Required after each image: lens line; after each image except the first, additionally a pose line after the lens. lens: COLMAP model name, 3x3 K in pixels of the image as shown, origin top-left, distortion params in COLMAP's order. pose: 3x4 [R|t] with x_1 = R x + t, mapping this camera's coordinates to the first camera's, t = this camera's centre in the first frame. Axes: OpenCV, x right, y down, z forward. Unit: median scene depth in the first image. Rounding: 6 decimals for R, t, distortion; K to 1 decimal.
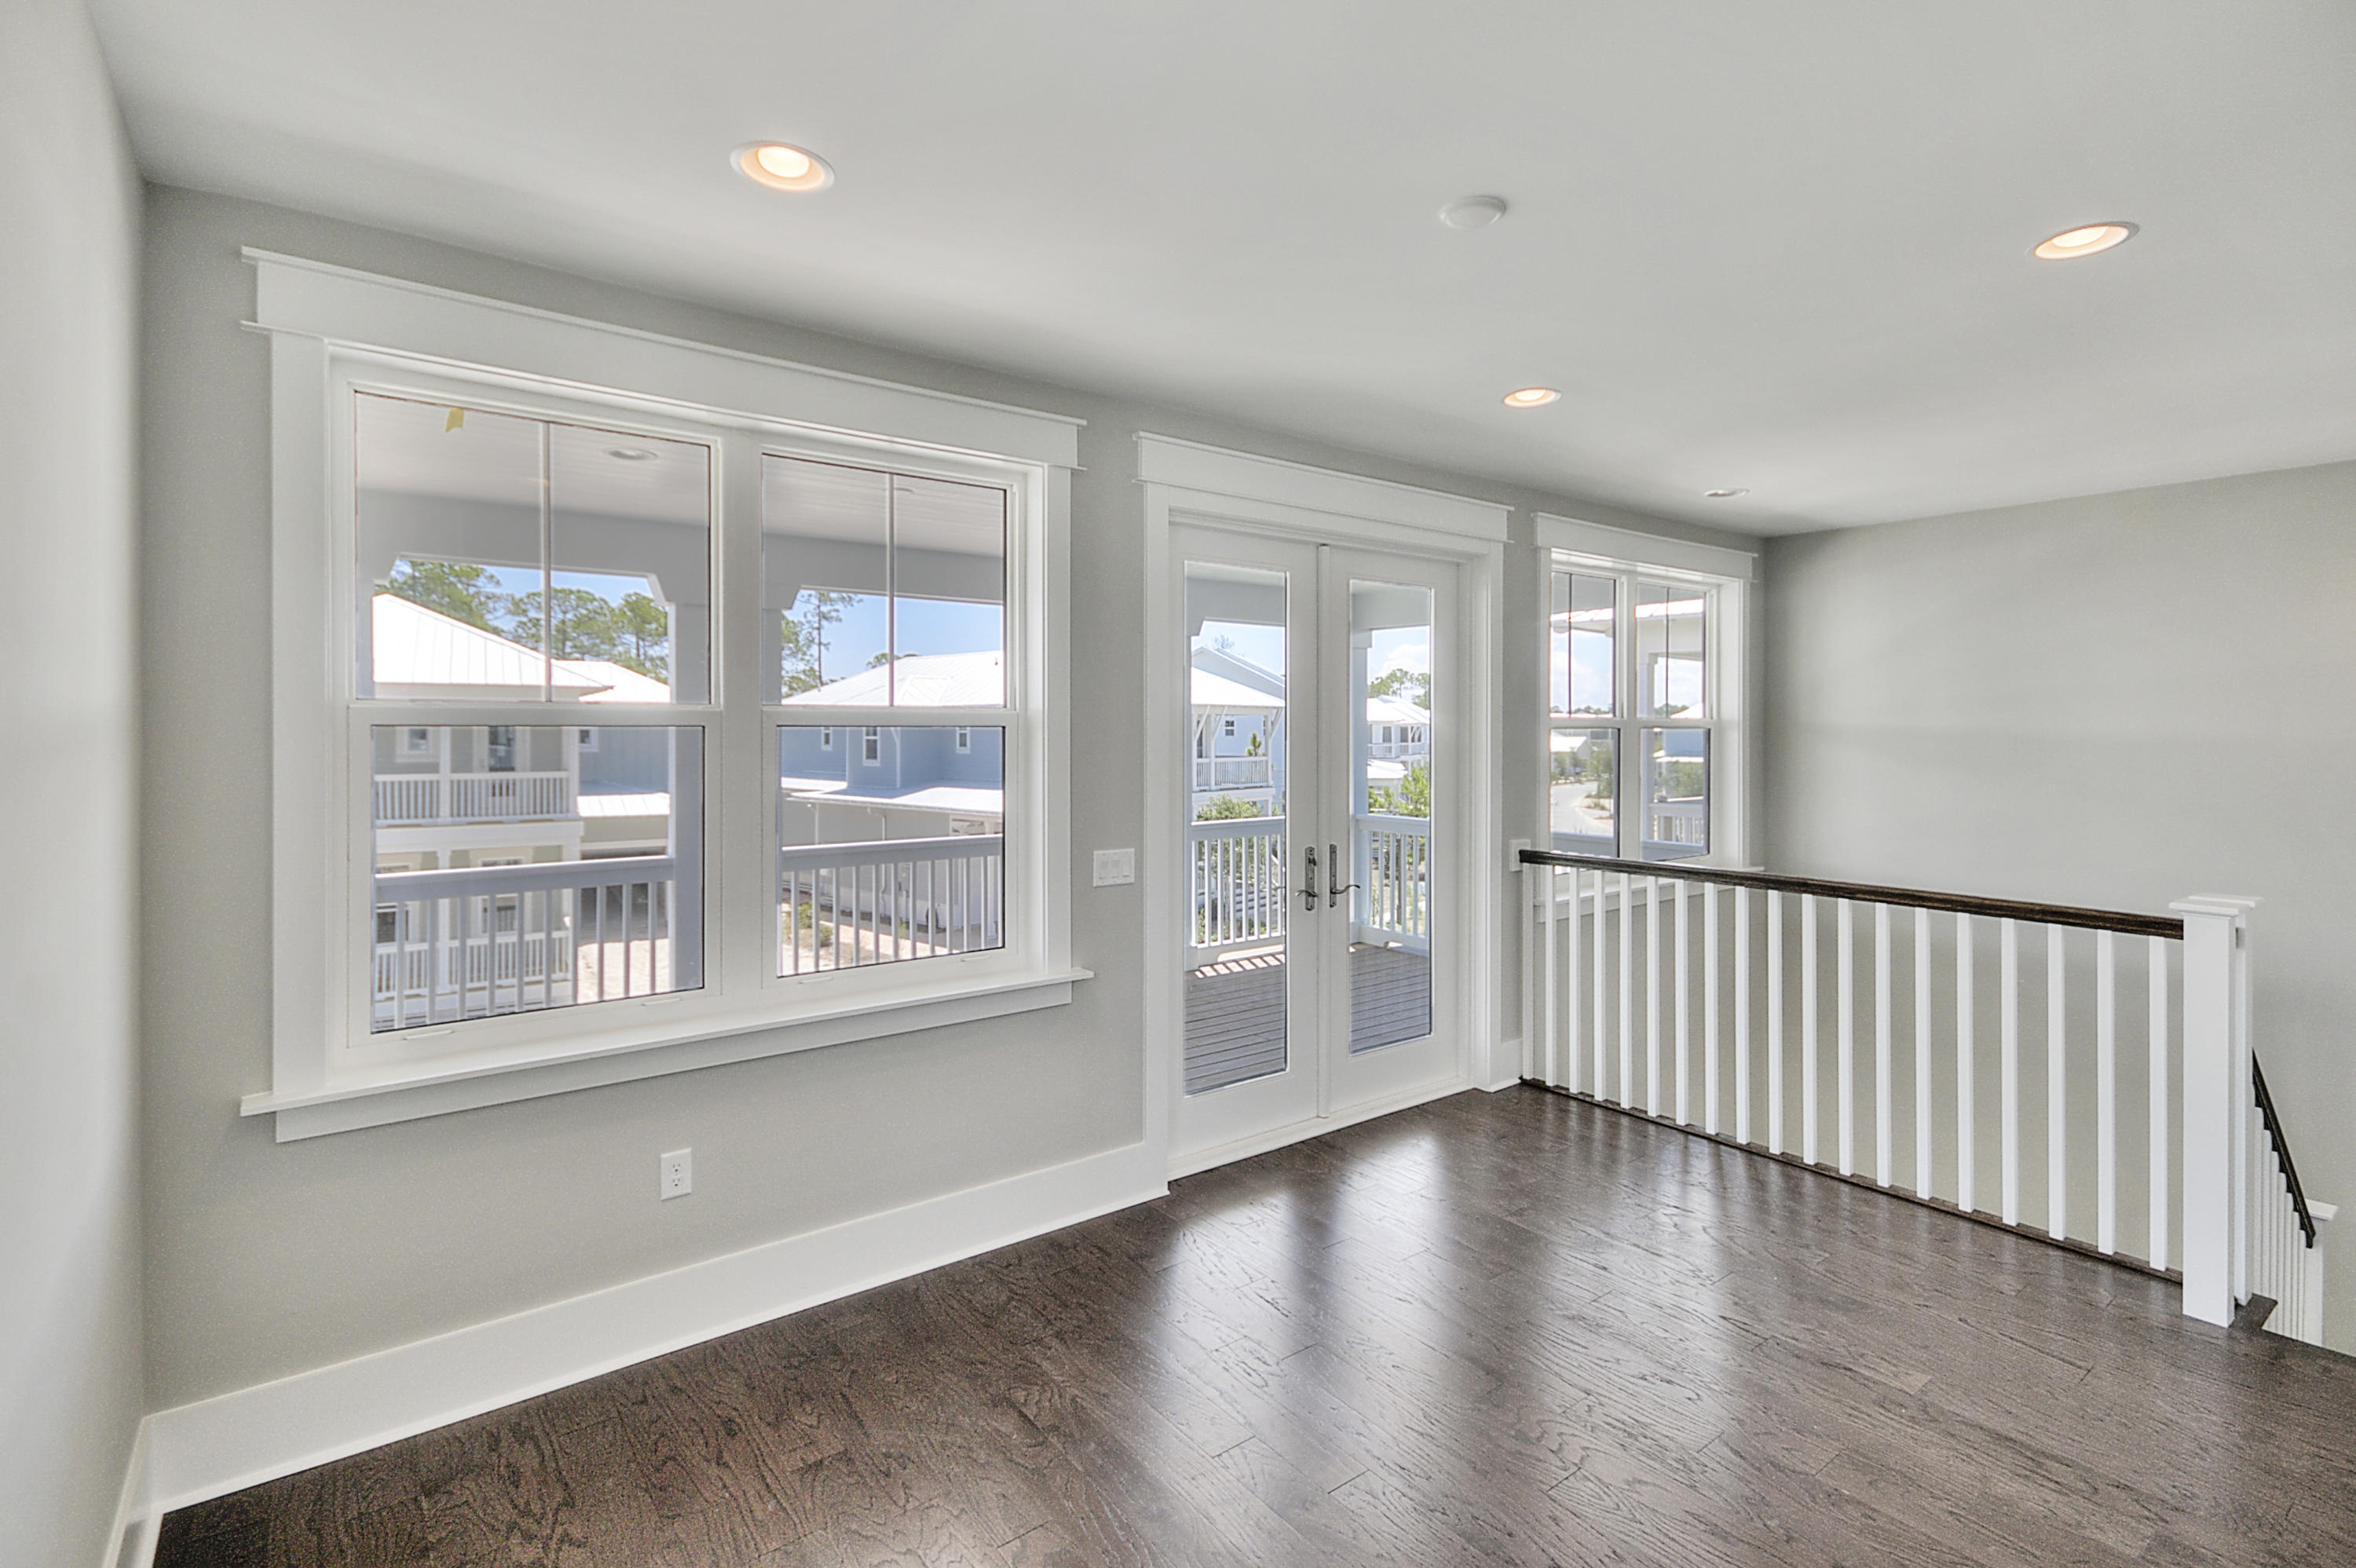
lens RADIAL K [[1108.1, 0, 1169.2], [0, 1108.1, 724.3], [0, 0, 1]] dist [-0.000407, -0.000153]
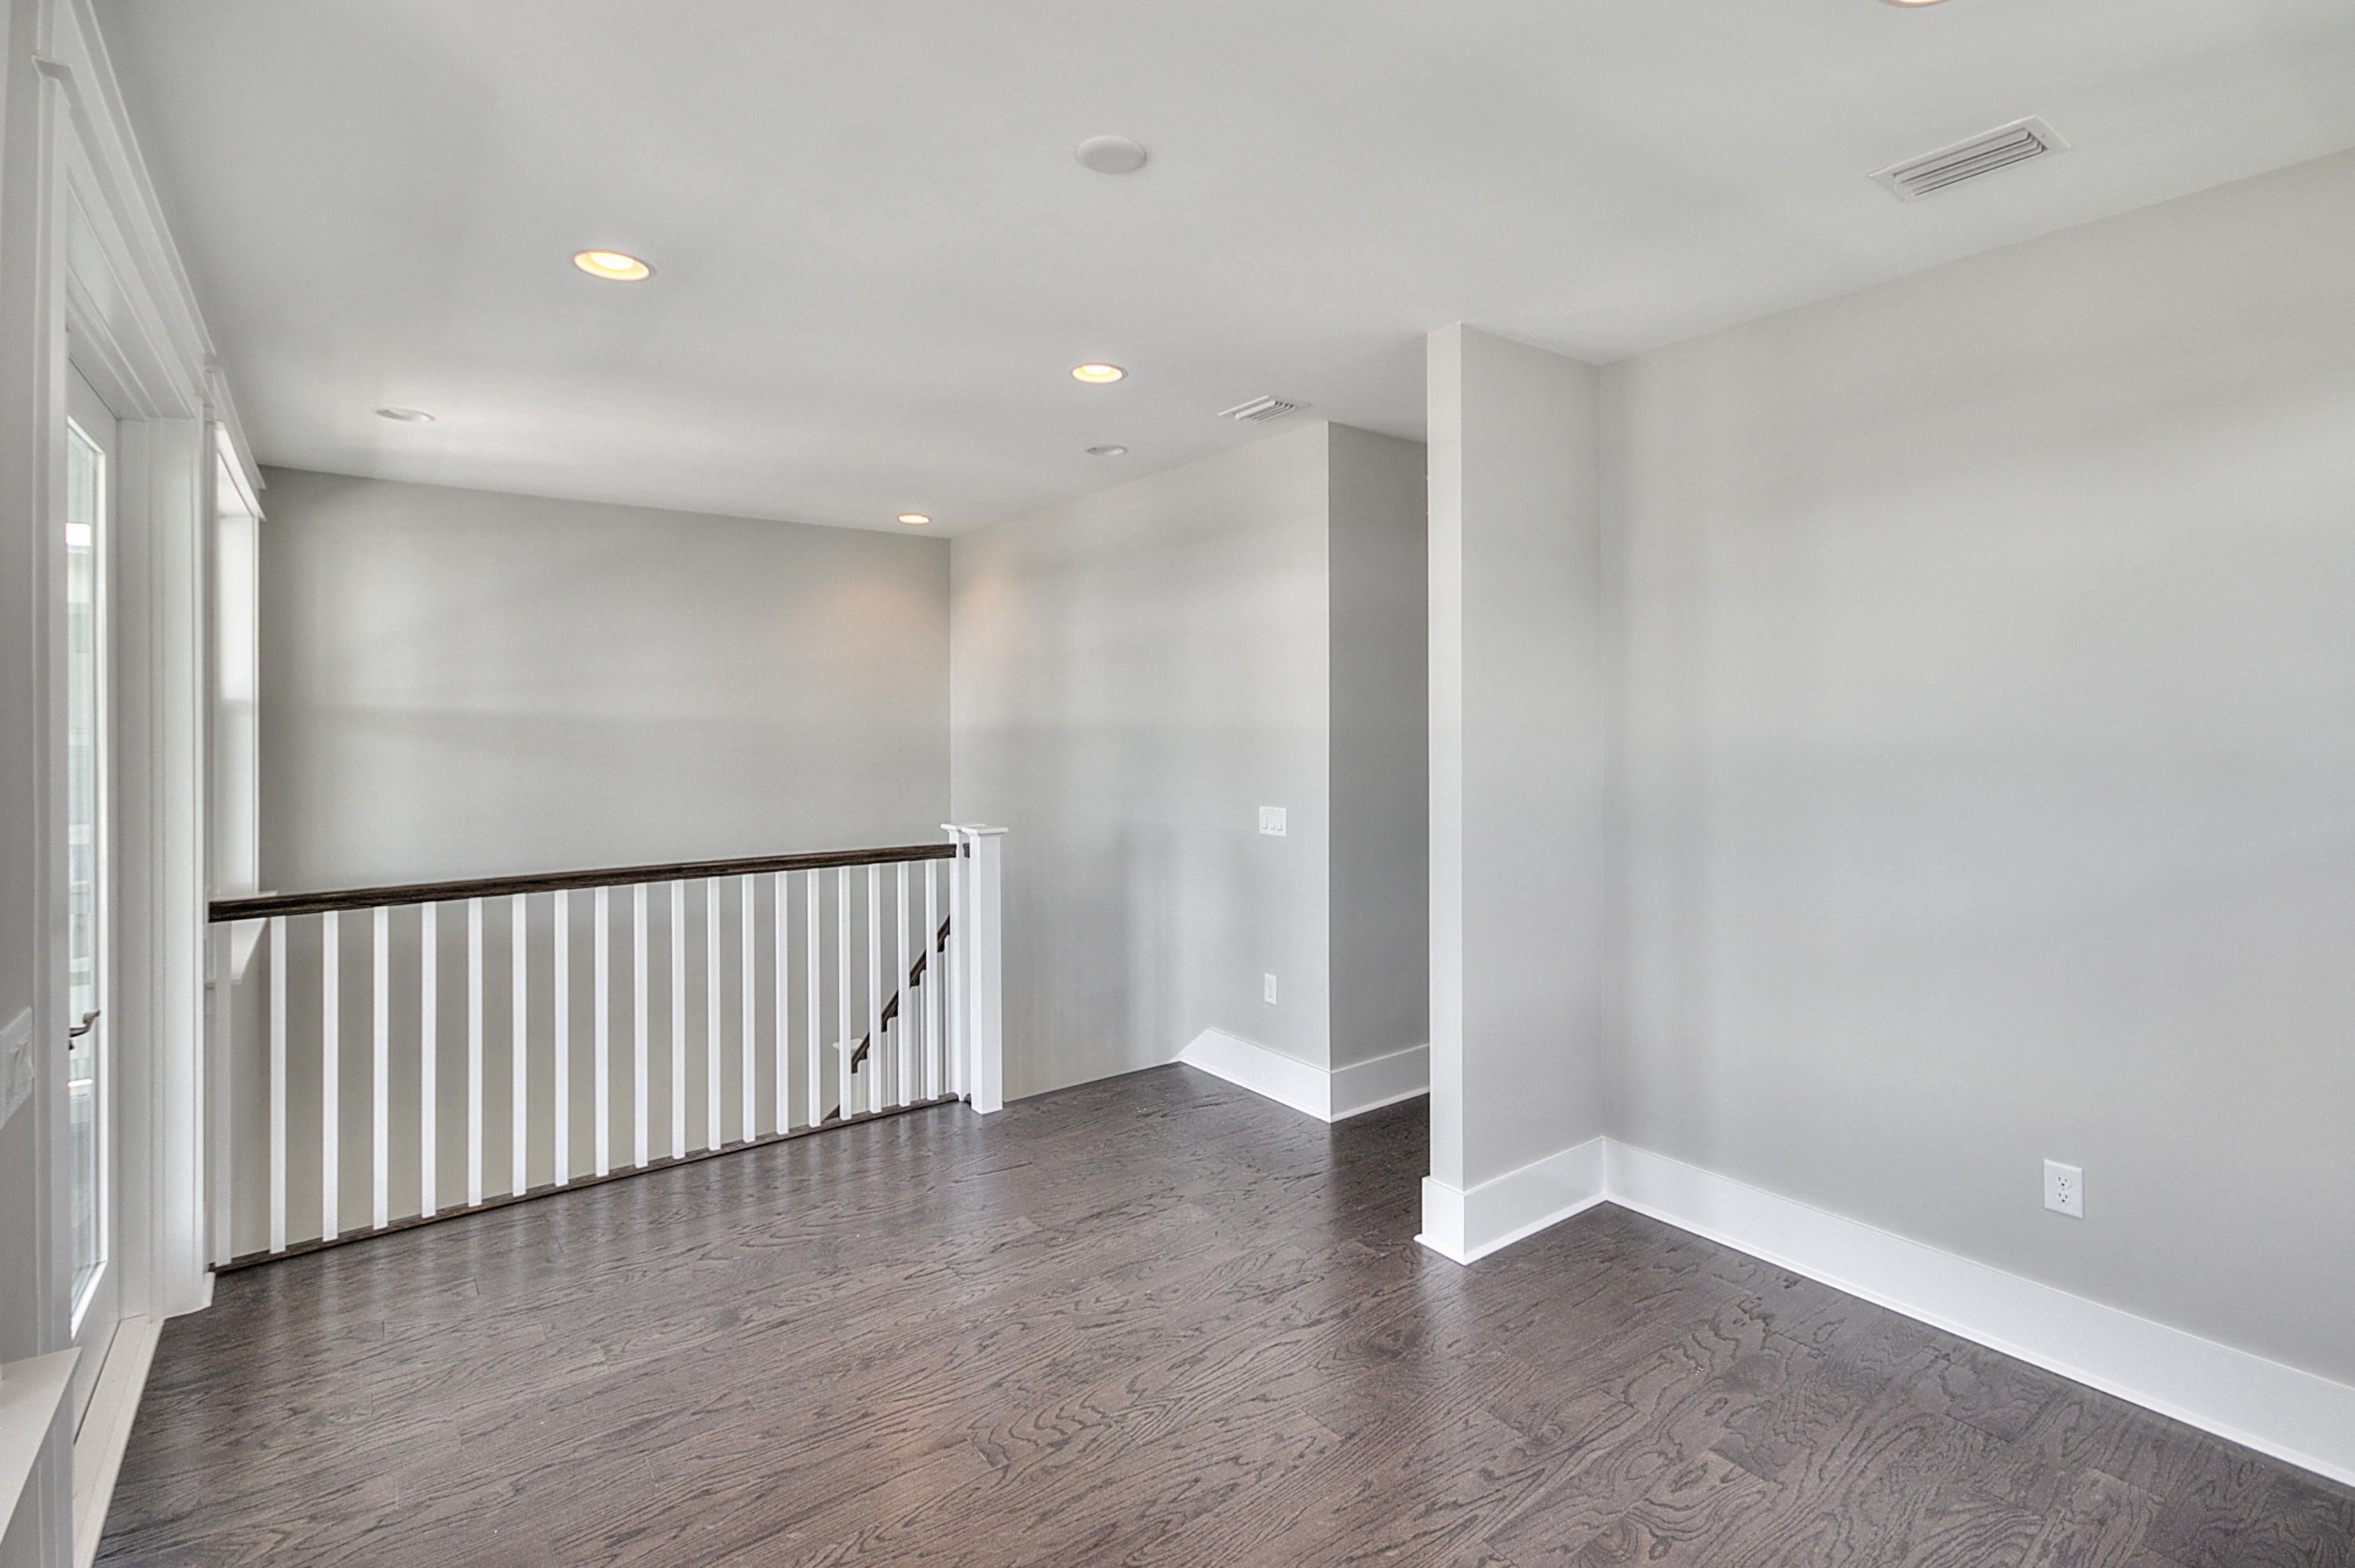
lens RADIAL K [[1109.9, 0, 1243.8], [0, 1109.9, 707.4], [0, 0, 1]] dist [-0.000146, -0.000105]
pose [[-0.037370, -0.003524, 0.999295, -0.415003], [0.000265, 0.999994, 0.003537, -0.000461], [-0.999301, 0.000397, -0.037369, 0.553970]]
